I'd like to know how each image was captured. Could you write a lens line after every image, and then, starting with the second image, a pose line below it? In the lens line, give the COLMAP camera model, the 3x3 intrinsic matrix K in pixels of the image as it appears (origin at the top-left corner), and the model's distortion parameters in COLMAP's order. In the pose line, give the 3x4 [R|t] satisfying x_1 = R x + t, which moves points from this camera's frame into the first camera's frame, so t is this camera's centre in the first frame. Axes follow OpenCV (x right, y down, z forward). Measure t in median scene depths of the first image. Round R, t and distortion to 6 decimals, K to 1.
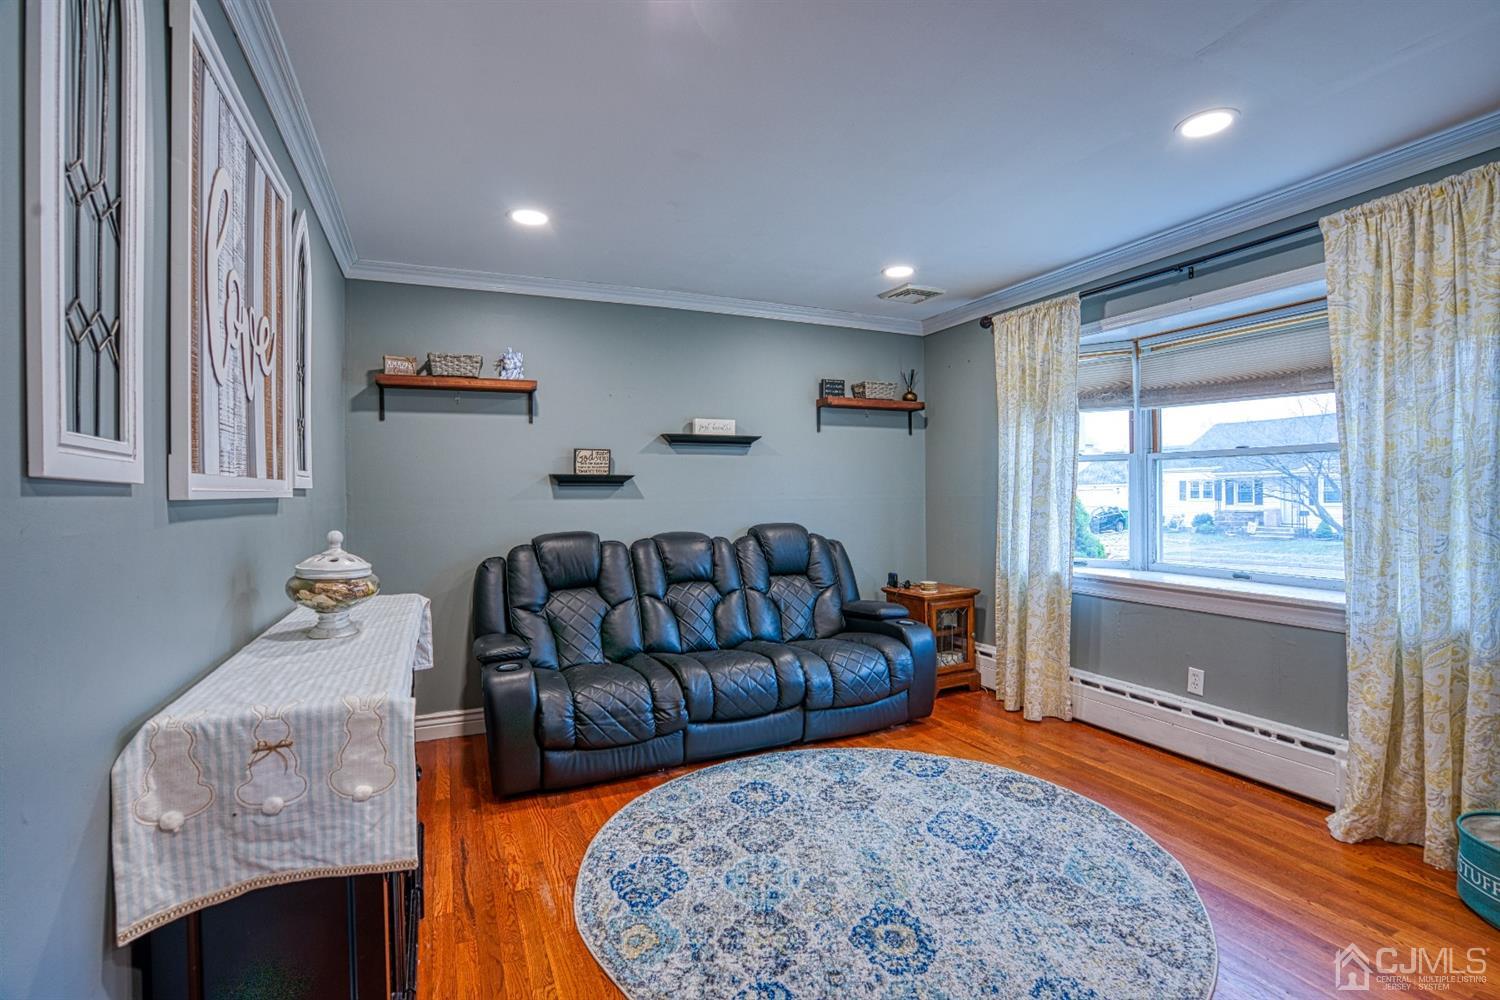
lens RADIAL K [[701.0, 0, 745.0], [0, 701.0, 497.4], [0, 0, 1]] dist [-0.064271, 0.022427]
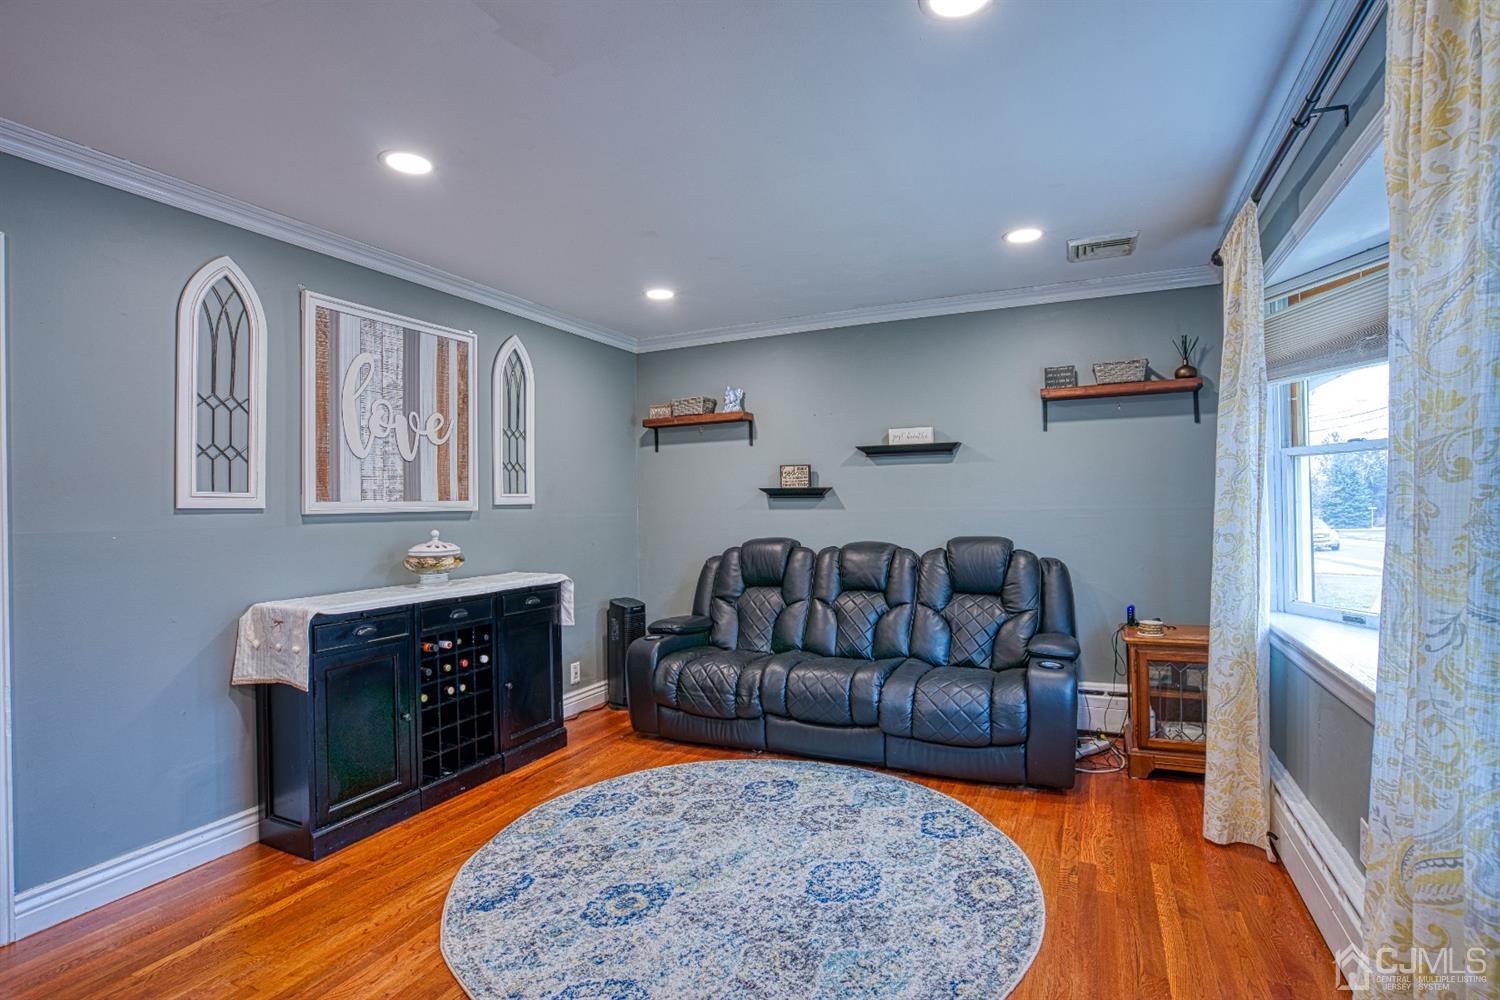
lens RADIAL K [[723.7, 0, 760.2], [0, 723.7, 496.8], [0, 0, 1]] dist [-0.064222, 0.025138]
pose [[0.639359, -0.007461, -0.768872, 0.790629], [0.004067, 0.999972, -0.006321, -0.013438], [0.768898, 0.000915, 0.639371, 0.258791]]
